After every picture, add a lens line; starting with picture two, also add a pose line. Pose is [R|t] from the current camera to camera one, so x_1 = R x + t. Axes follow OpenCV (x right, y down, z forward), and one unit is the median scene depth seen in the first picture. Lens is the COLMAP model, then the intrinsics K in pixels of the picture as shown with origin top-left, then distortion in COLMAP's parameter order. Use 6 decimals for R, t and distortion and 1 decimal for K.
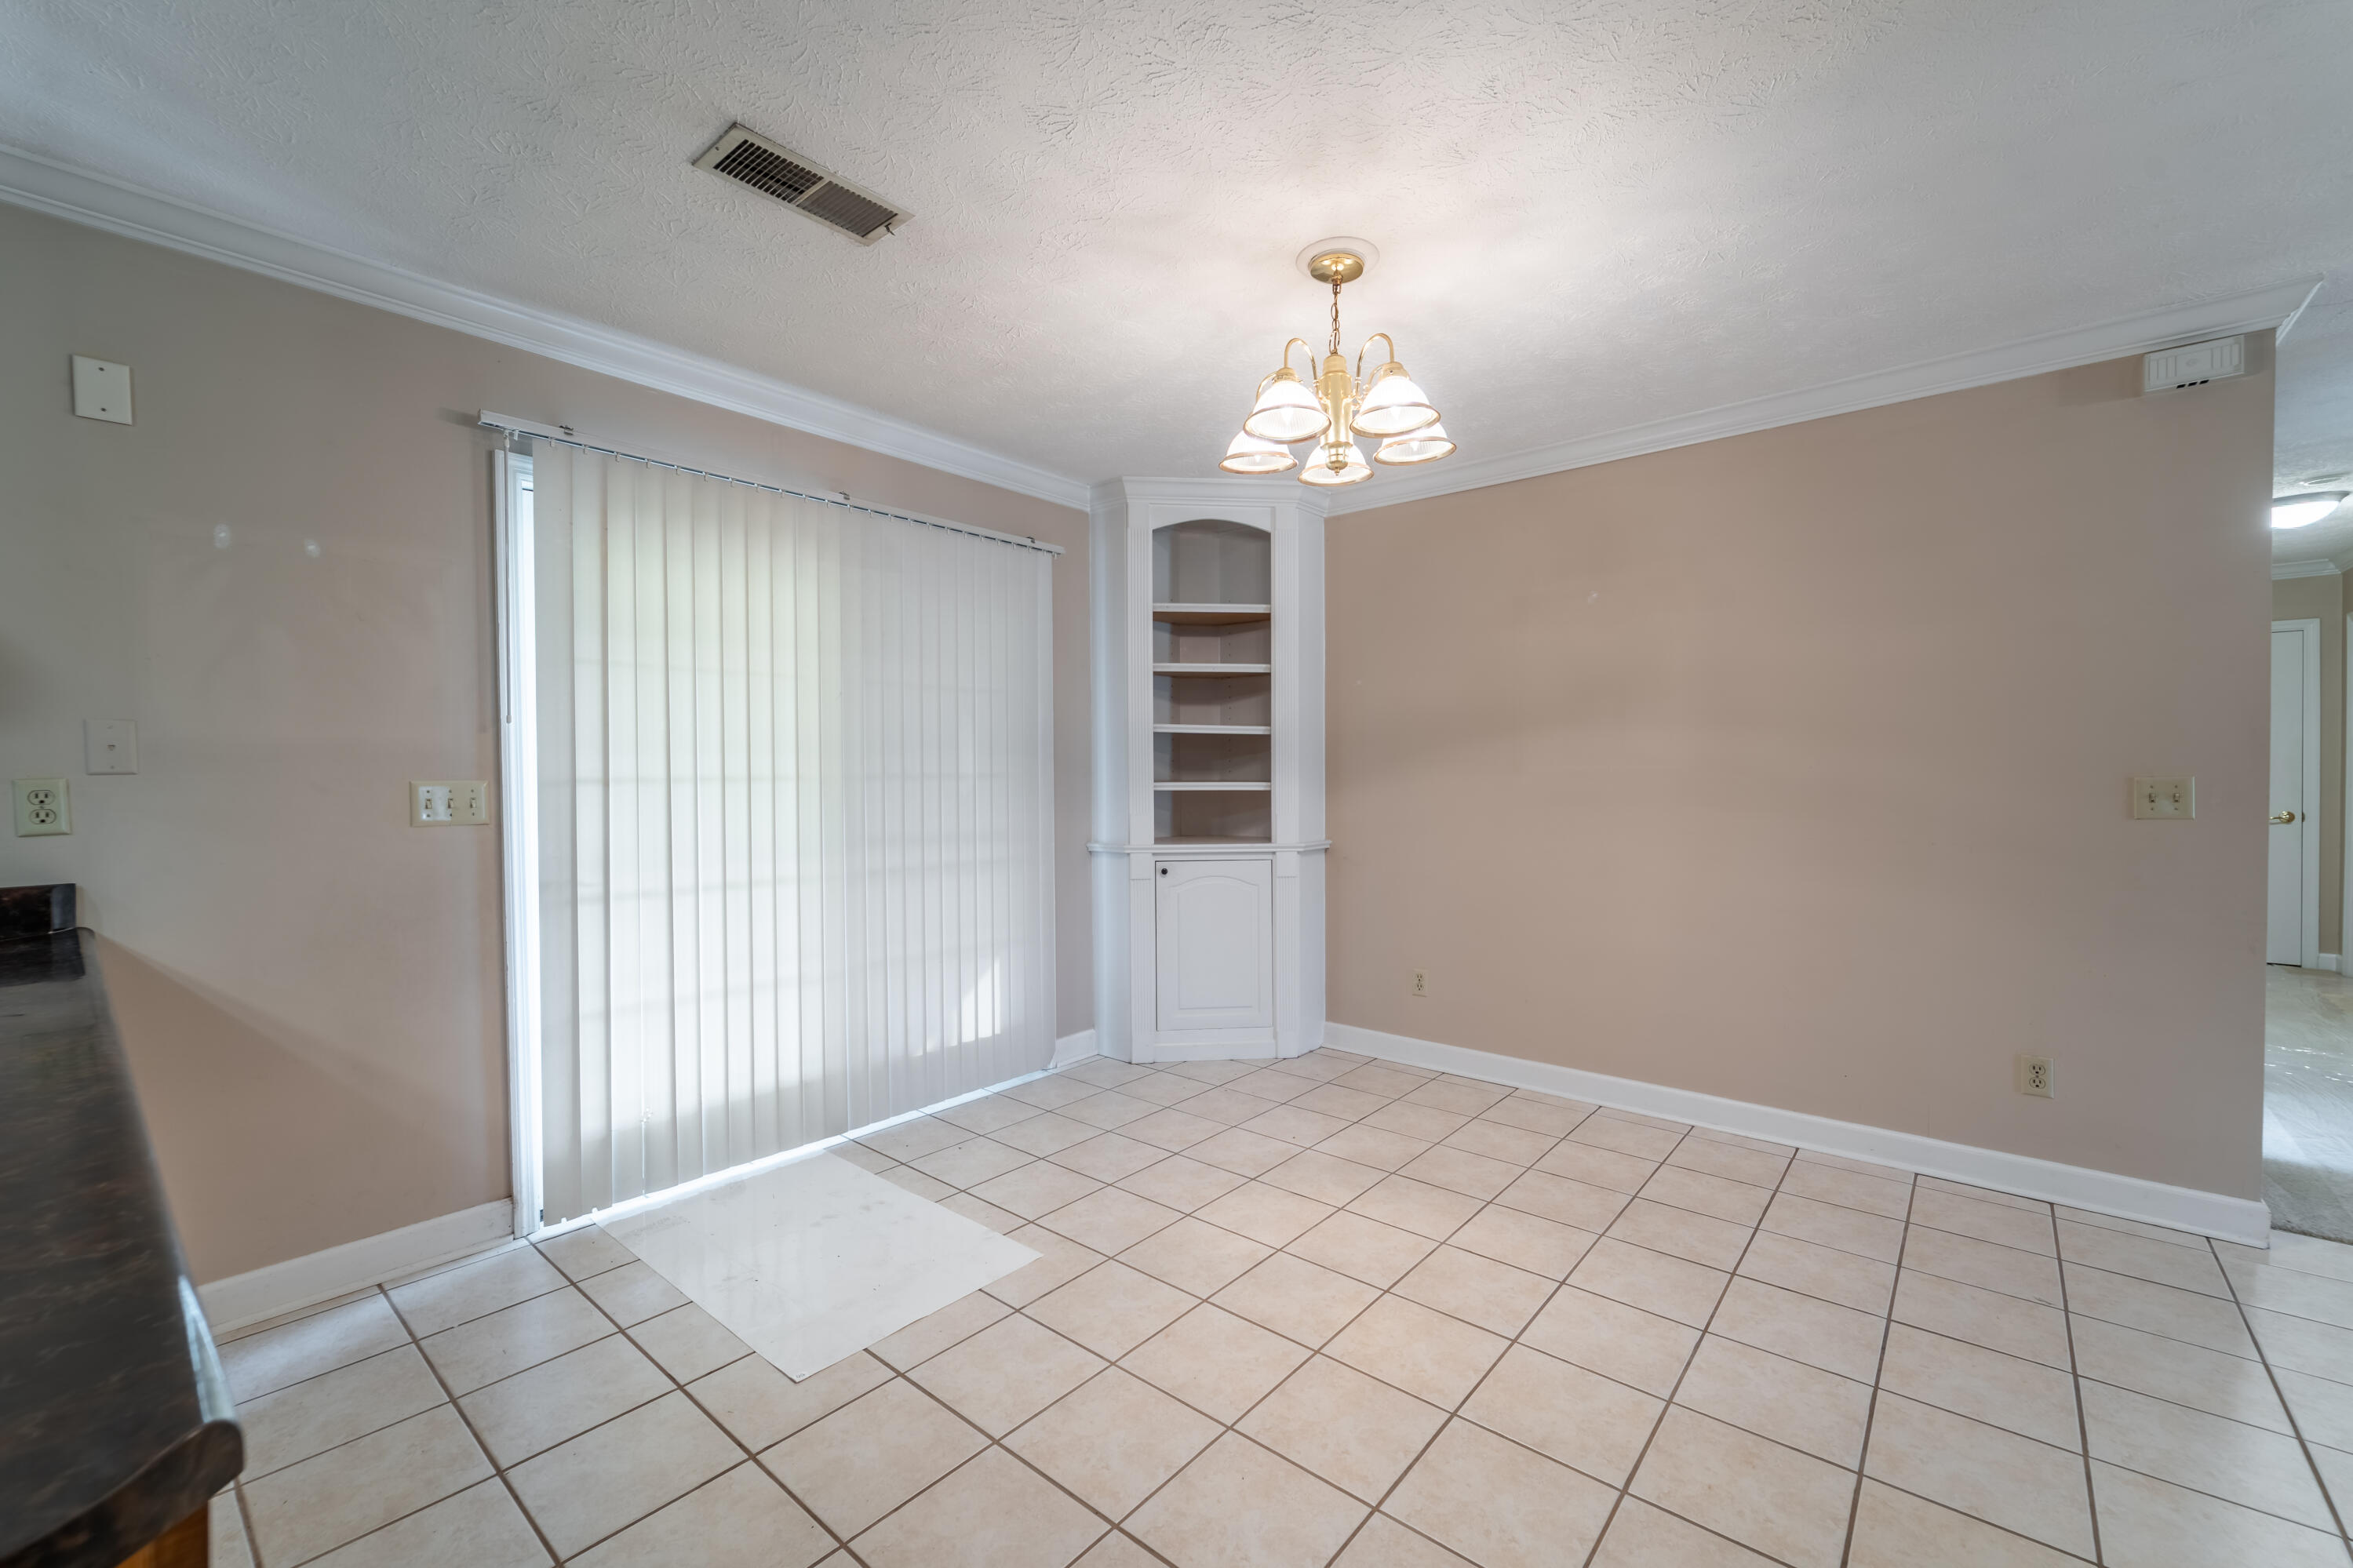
lens RADIAL K [[953.8, 0, 1180.8], [0, 953.8, 784.8], [0, 0, 1]] dist [0.005728, -0.003892]
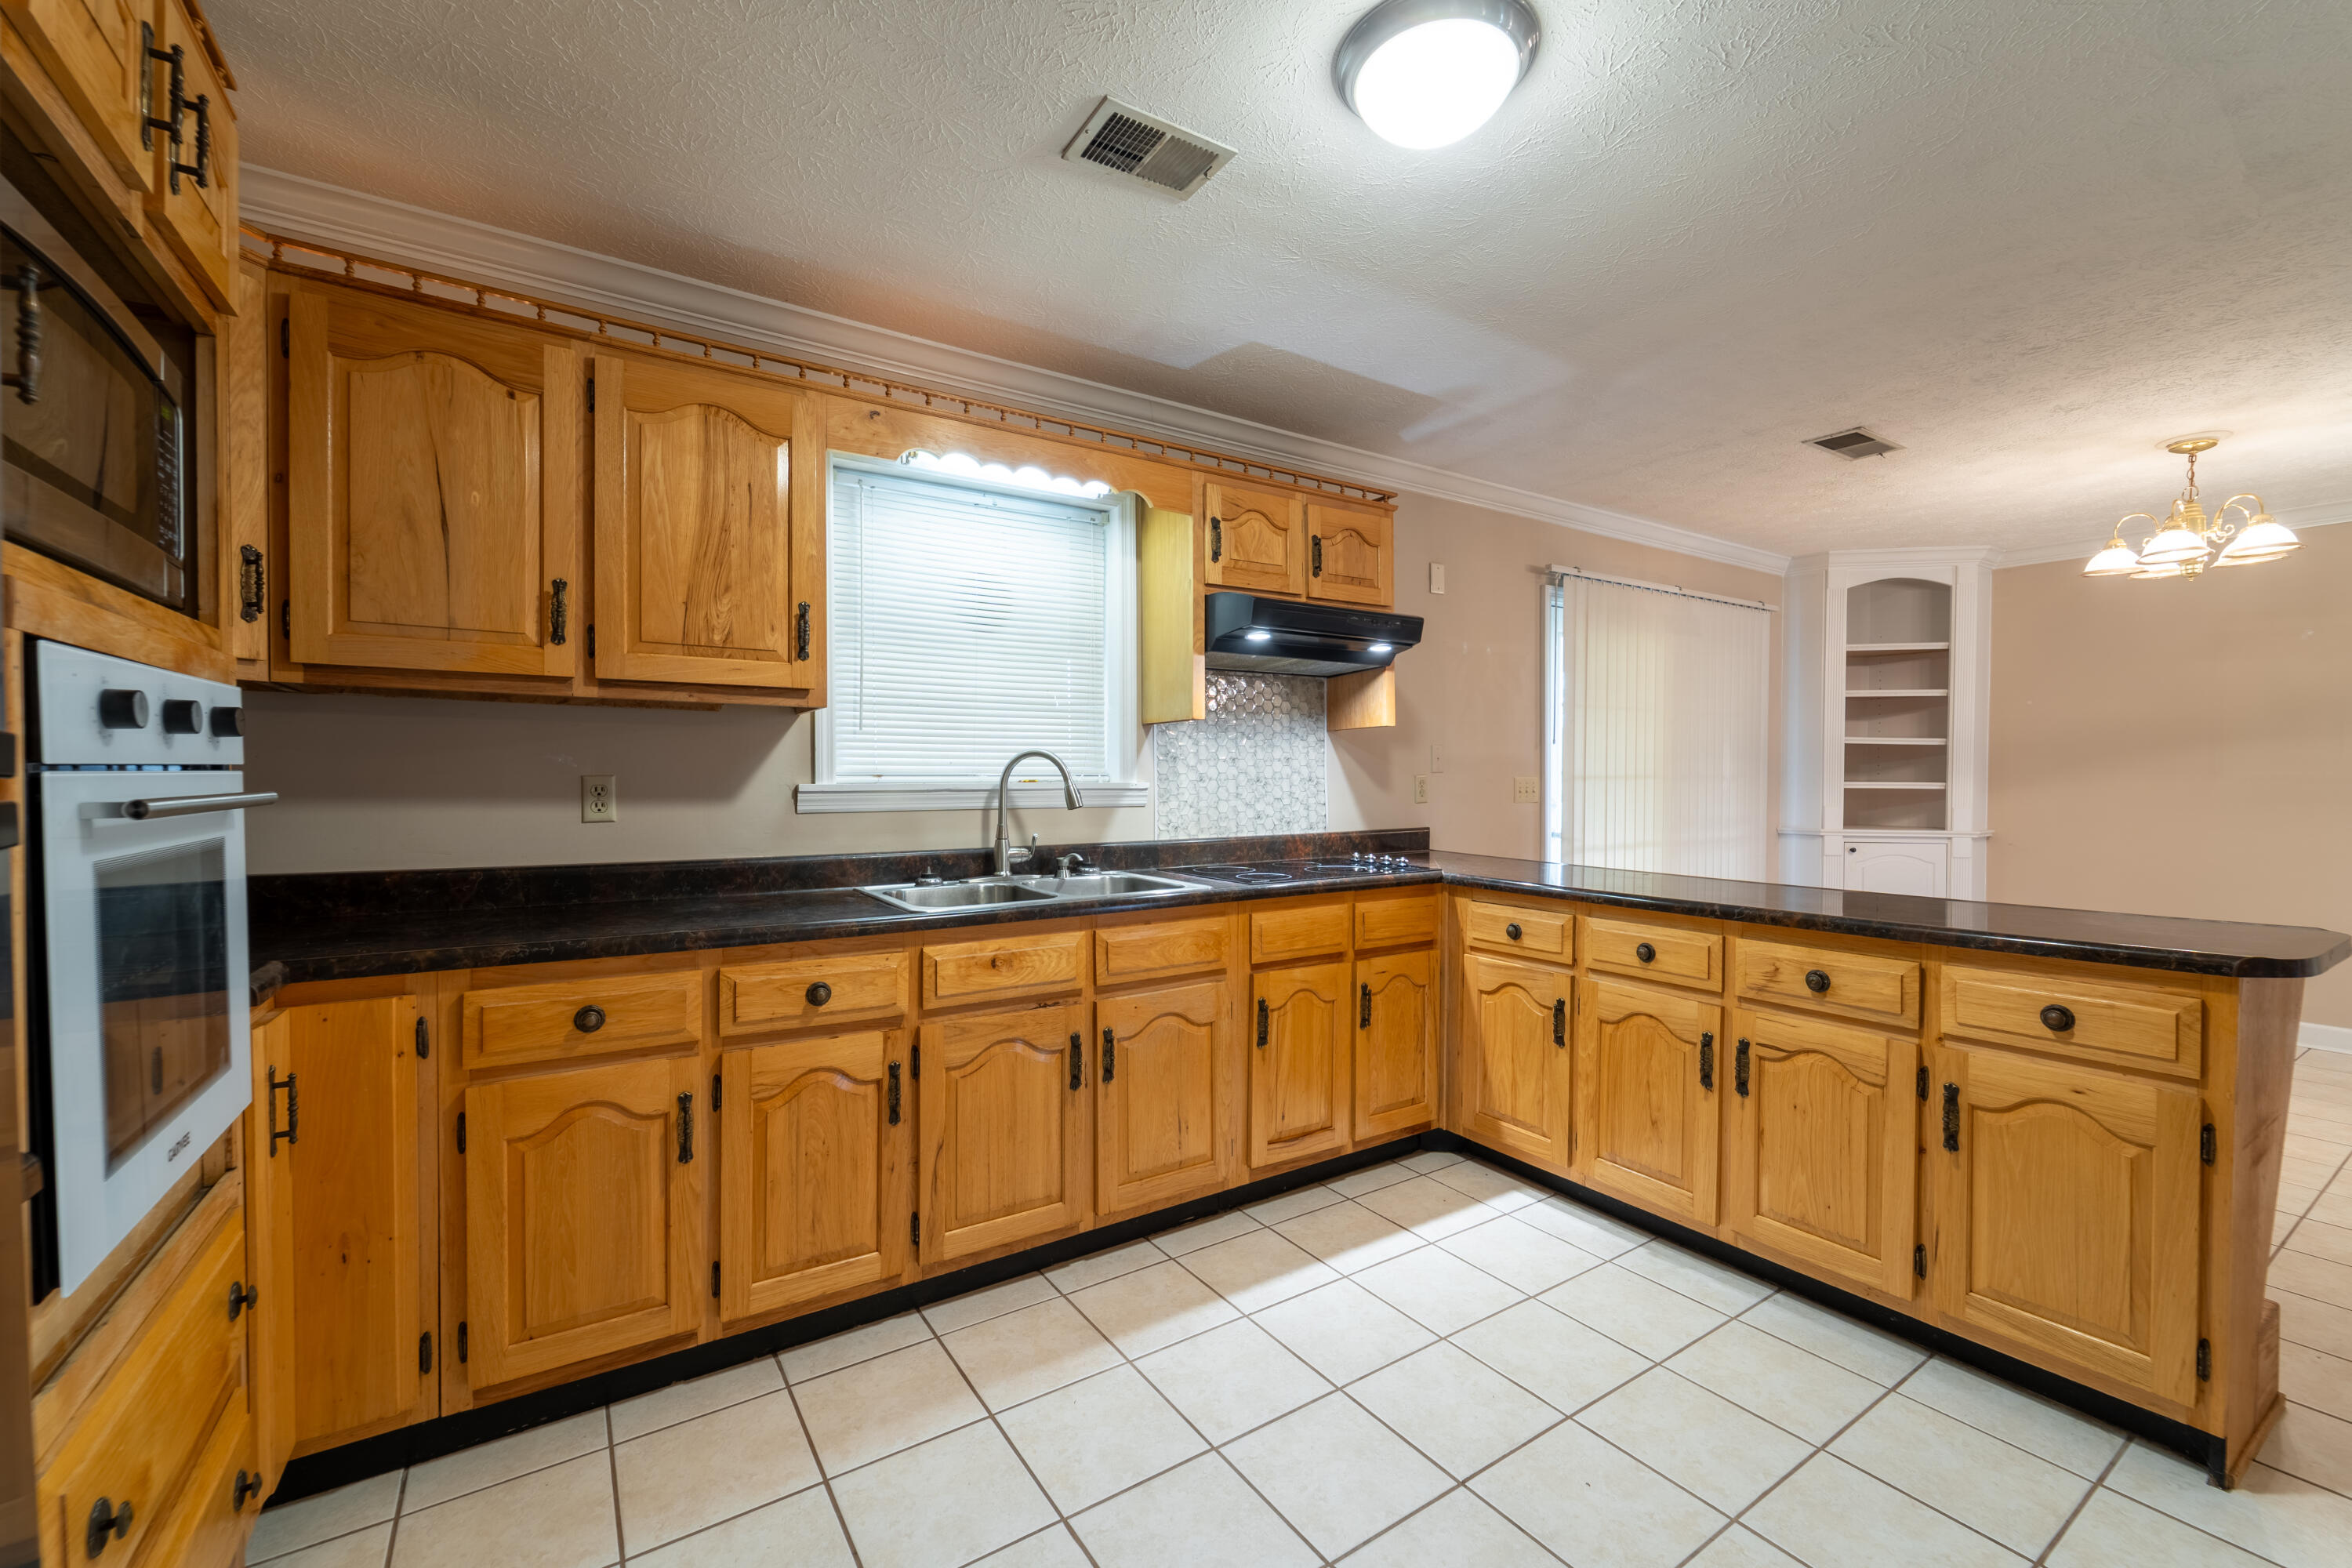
lens RADIAL K [[953.5, 0, 1176.5], [0, 953.5, 787.9], [0, 0, 1]] dist [0.005728, -0.003892]
pose [[0.957989, 0.011370, -0.286581, -0.532678], [-0.010125, 0.999932, 0.005823, 0.006997], [0.286628, -0.002677, 0.958038, -0.518198]]
